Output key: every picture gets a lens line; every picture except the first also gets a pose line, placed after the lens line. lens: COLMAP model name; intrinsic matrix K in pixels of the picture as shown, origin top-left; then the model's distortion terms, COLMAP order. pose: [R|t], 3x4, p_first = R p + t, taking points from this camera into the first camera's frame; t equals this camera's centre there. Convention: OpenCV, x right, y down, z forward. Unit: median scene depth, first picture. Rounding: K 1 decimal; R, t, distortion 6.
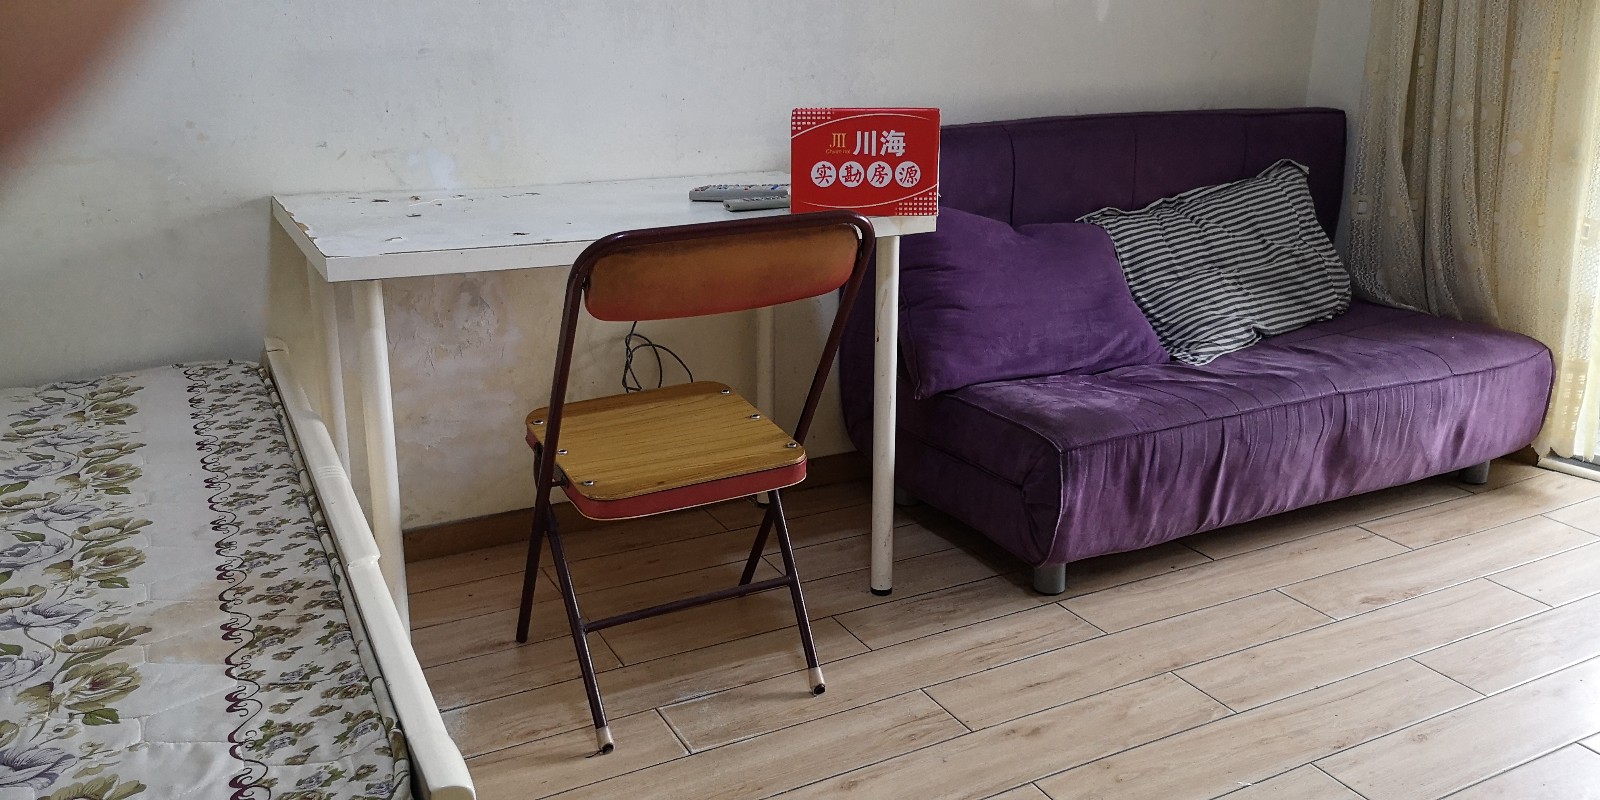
lens RADIAL K [[1254.5, 0, 800.0], [0, 1254.5, 400.0], [0, 0, 1]] dist [0.014697, 0.003863]
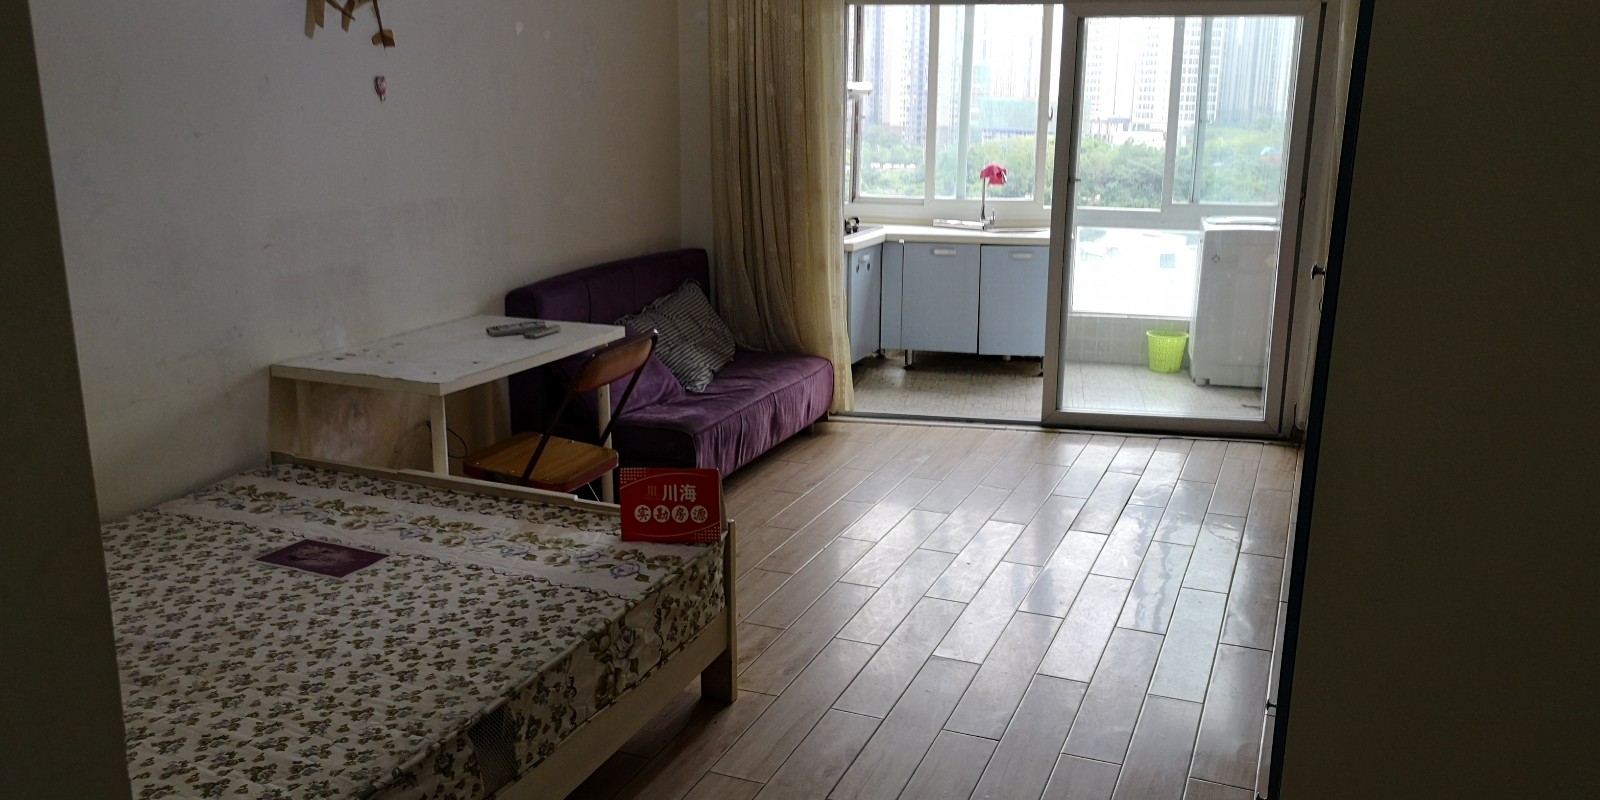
lens RADIAL K [[1254.5, 0, 800.0], [0, 1254.5, 400.0], [0, 0, 1]] dist [0.014697, 0.003863]
pose [[0.771636, -0.150294, 0.618053, -0.766201], [0.191872, 0.981420, -0.000896, 0.015933], [-0.606435, 0.119279, 0.786136, -0.604578]]
